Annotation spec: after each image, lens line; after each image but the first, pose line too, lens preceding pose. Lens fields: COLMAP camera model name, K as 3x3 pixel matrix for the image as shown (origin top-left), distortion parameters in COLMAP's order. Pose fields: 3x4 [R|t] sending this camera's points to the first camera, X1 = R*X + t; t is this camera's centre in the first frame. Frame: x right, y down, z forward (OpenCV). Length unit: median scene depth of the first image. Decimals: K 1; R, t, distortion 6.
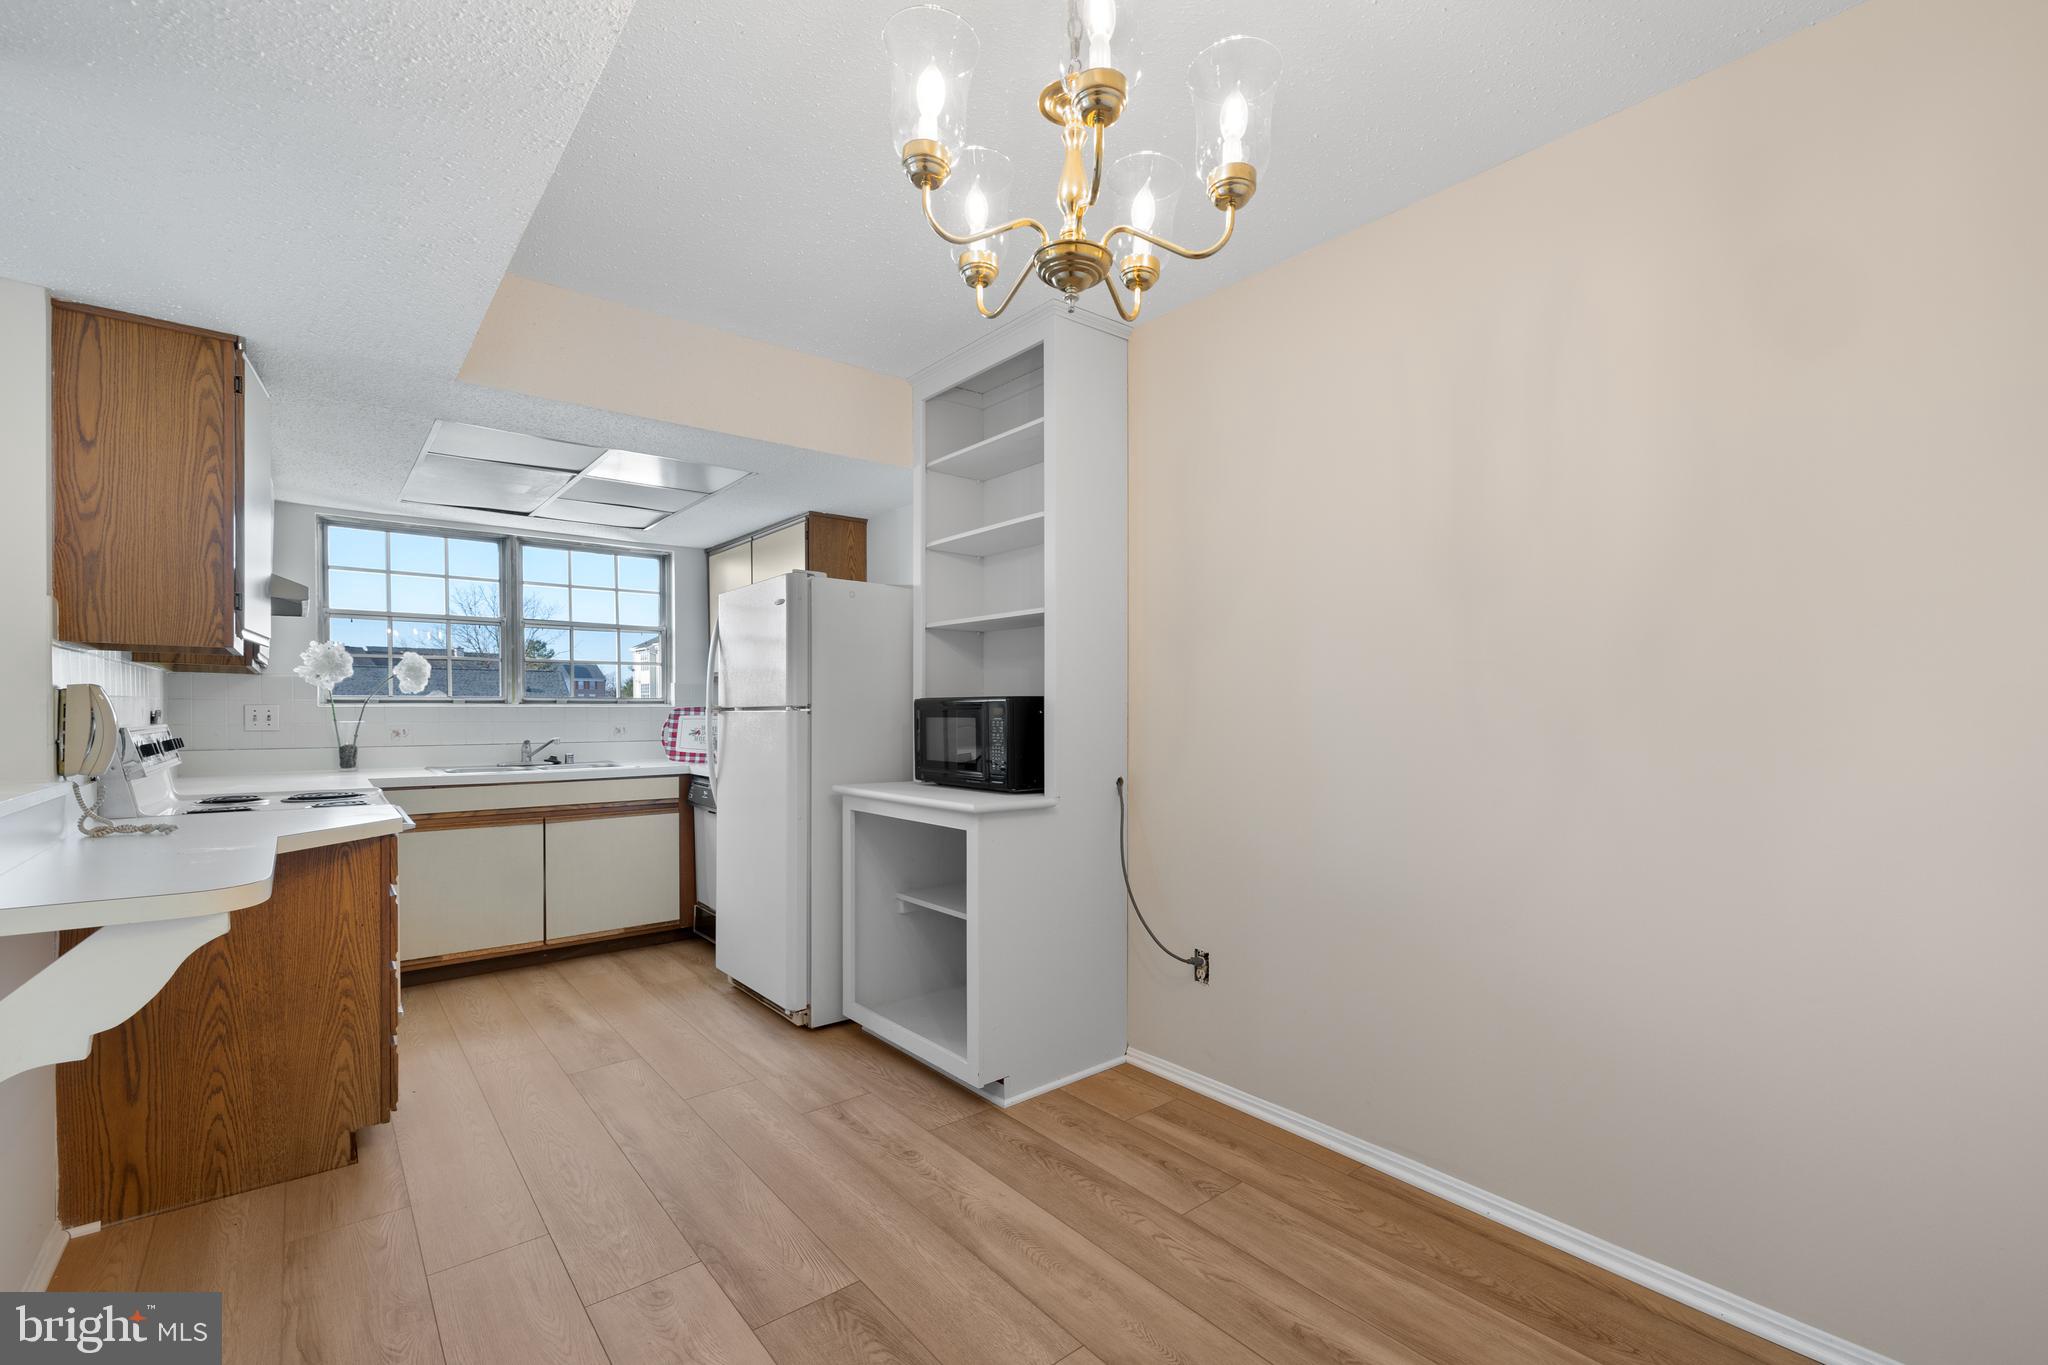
lens RADIAL K [[864.5, 0, 1029.6], [0, 864.5, 701.7], [0, 0, 1]] dist [-0.001499, 0.000094]
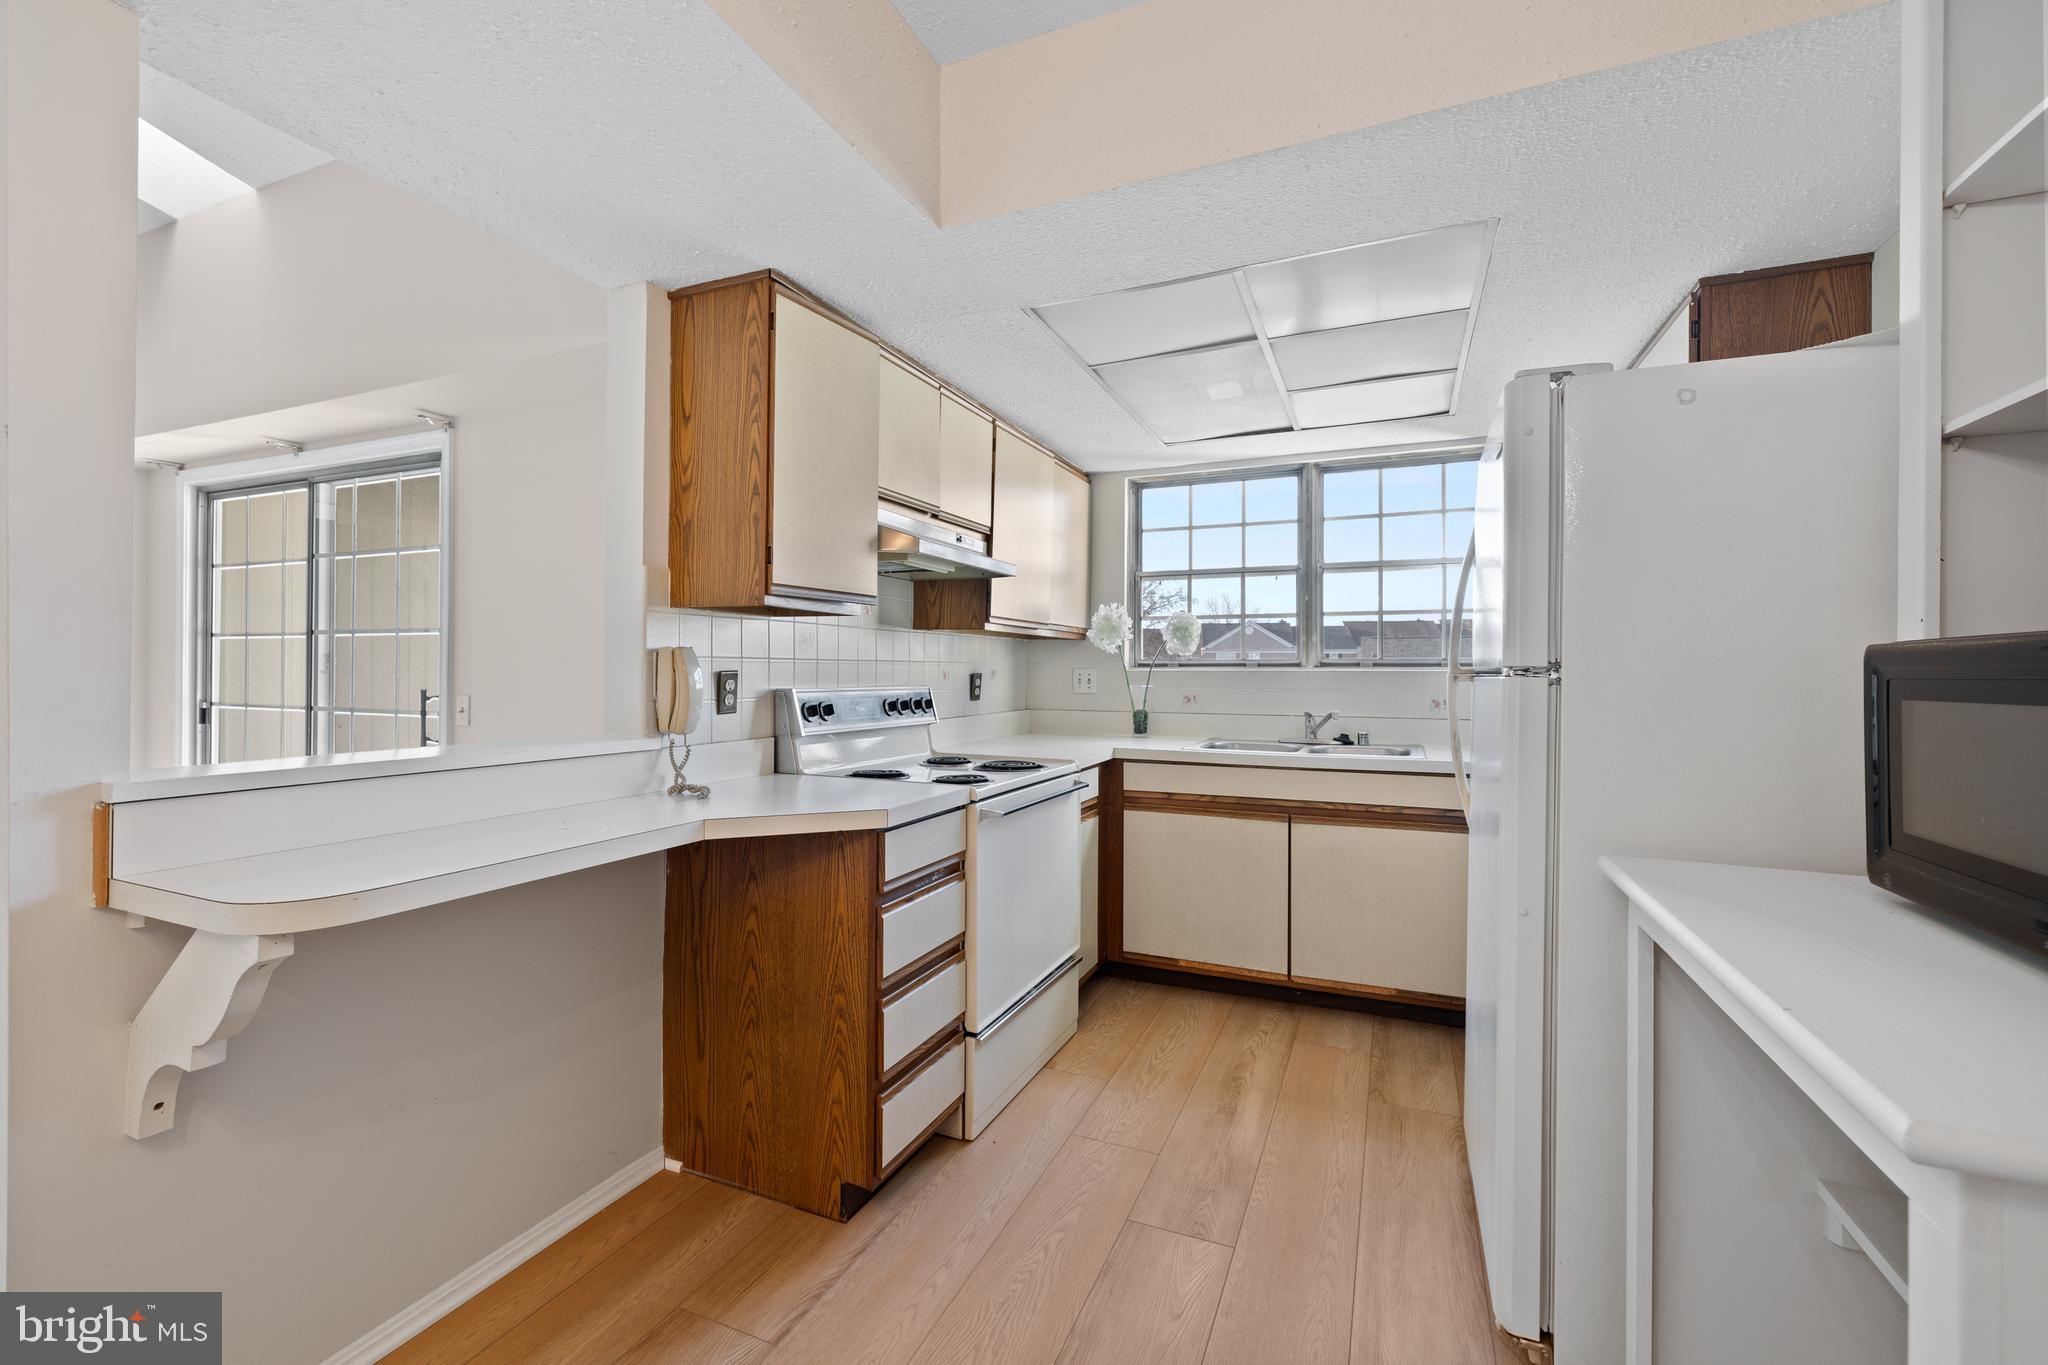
lens RADIAL K [[864.5, 0, 1017.8], [0, 864.5, 671.5], [0, 0, 1]] dist [-0.001499, 0.000094]
pose [[0.447317, -0.000328, -0.894375, 0.029928], [0.003711, 0.999992, 0.001489, 0.008192], [0.894368, -0.003986, 0.447315, 0.769623]]
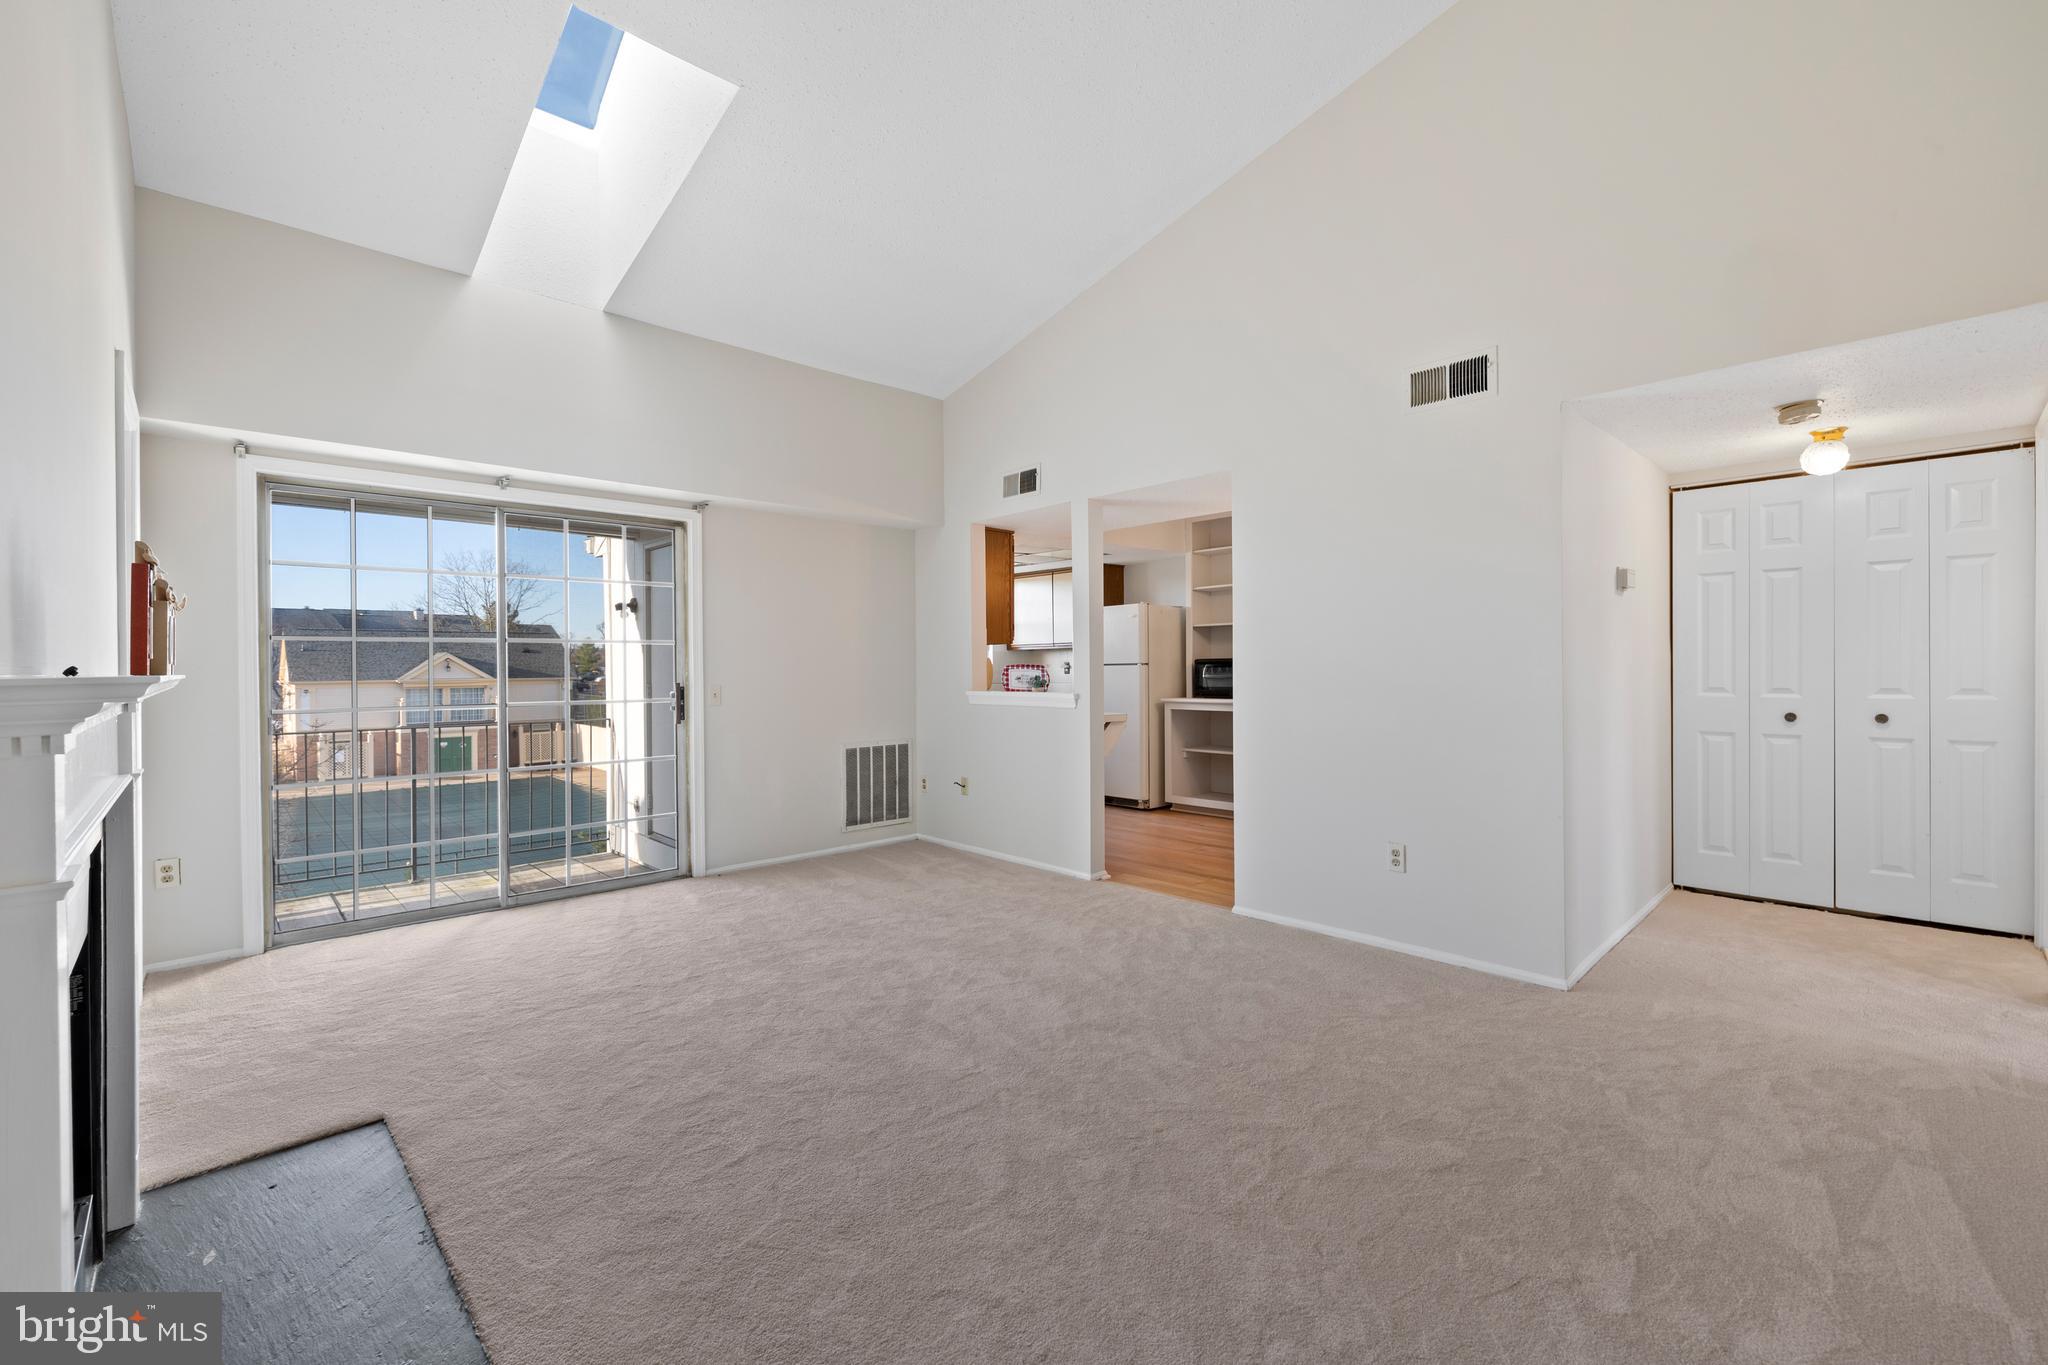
lens RADIAL K [[864.5, 0, 1023.7], [0, 864.5, 670.7], [0, 0, 1]] dist [-0.001499, 0.000094]
pose [[0.996769, -0.012195, 0.079385, -1.038828], [0.011563, 0.999898, 0.008414, 0.000949], [-0.079479, -0.007469, 0.996809, -1.654220]]
